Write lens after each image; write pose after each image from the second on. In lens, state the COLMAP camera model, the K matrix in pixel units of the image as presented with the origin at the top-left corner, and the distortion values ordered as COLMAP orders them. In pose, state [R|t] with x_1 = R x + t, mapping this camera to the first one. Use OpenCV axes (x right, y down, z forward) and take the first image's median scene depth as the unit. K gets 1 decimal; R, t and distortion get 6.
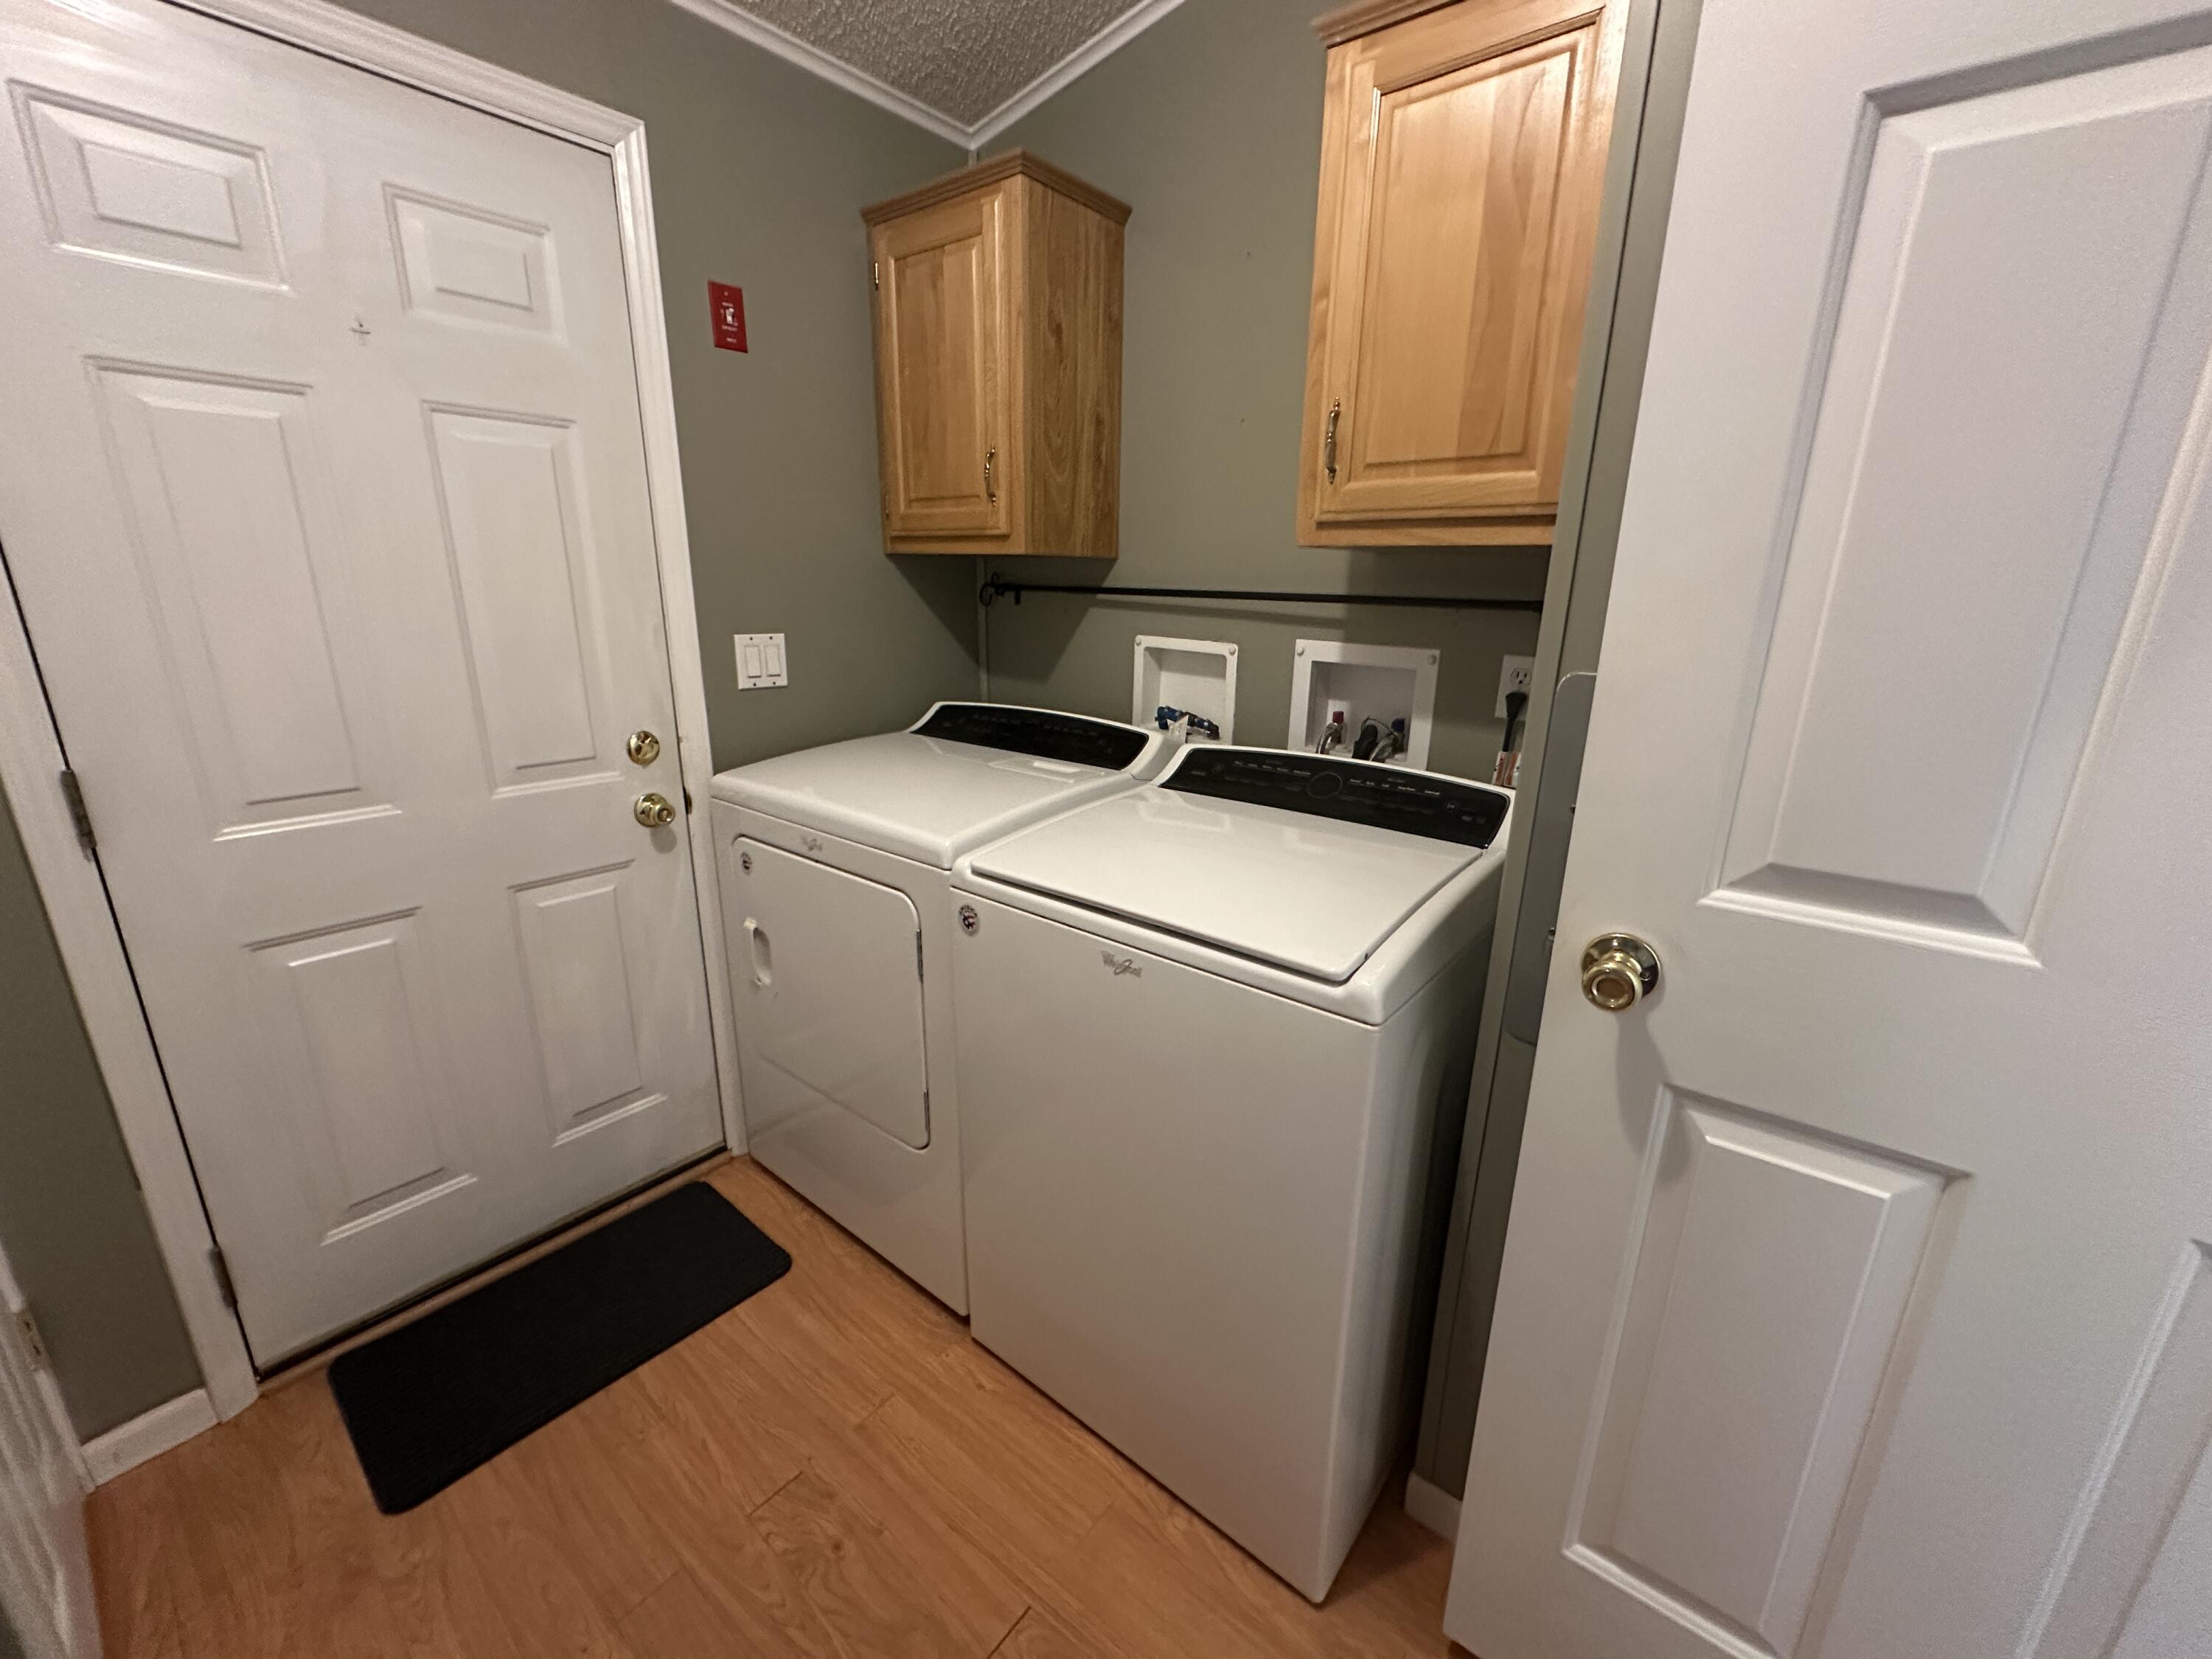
lens RADIAL K [[885.2, 0, 1104.2], [0, 885.2, 828.5], [0, 0, 1]] dist [0.001660, -0.000311]
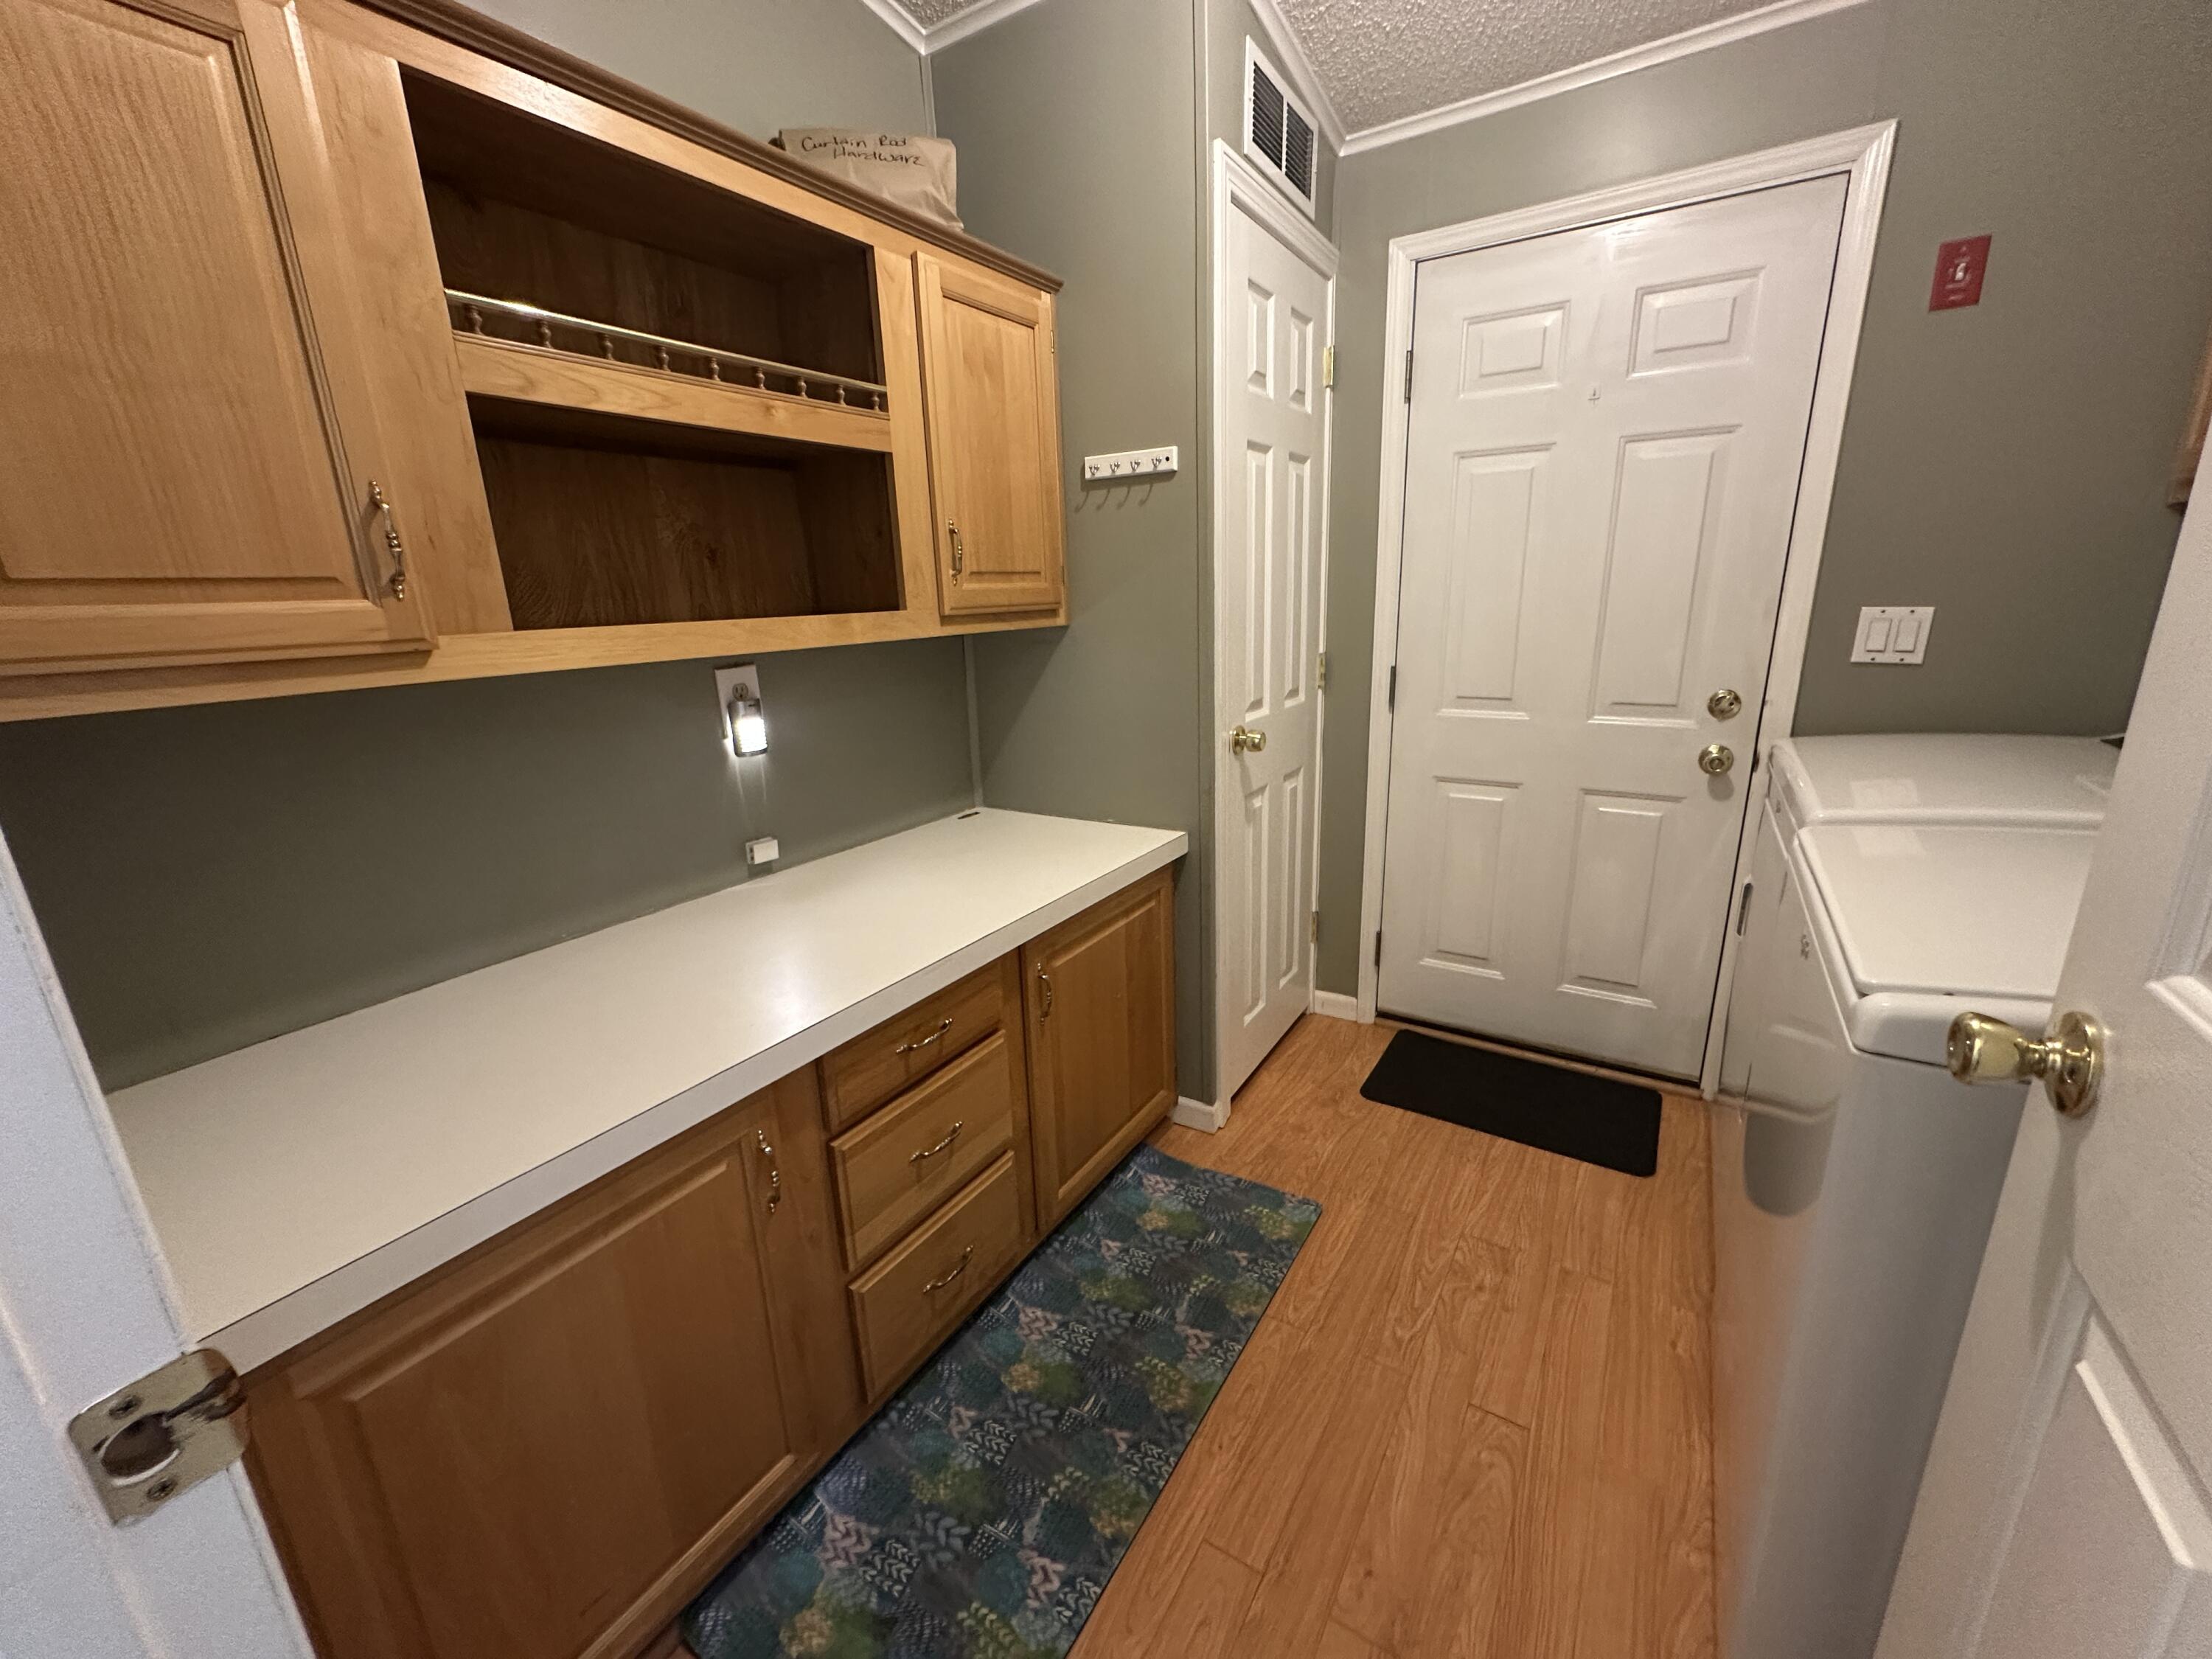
lens RADIAL K [[885.2, 0, 1106.7], [0, 885.2, 829.3], [0, 0, 1]] dist [0.001660, -0.000311]
pose [[0.119030, 0.246606, -0.961778, 0.582164], [-0.240174, 0.947049, 0.213105, 0.010582], [0.963405, 0.205628, 0.171955, 0.075506]]
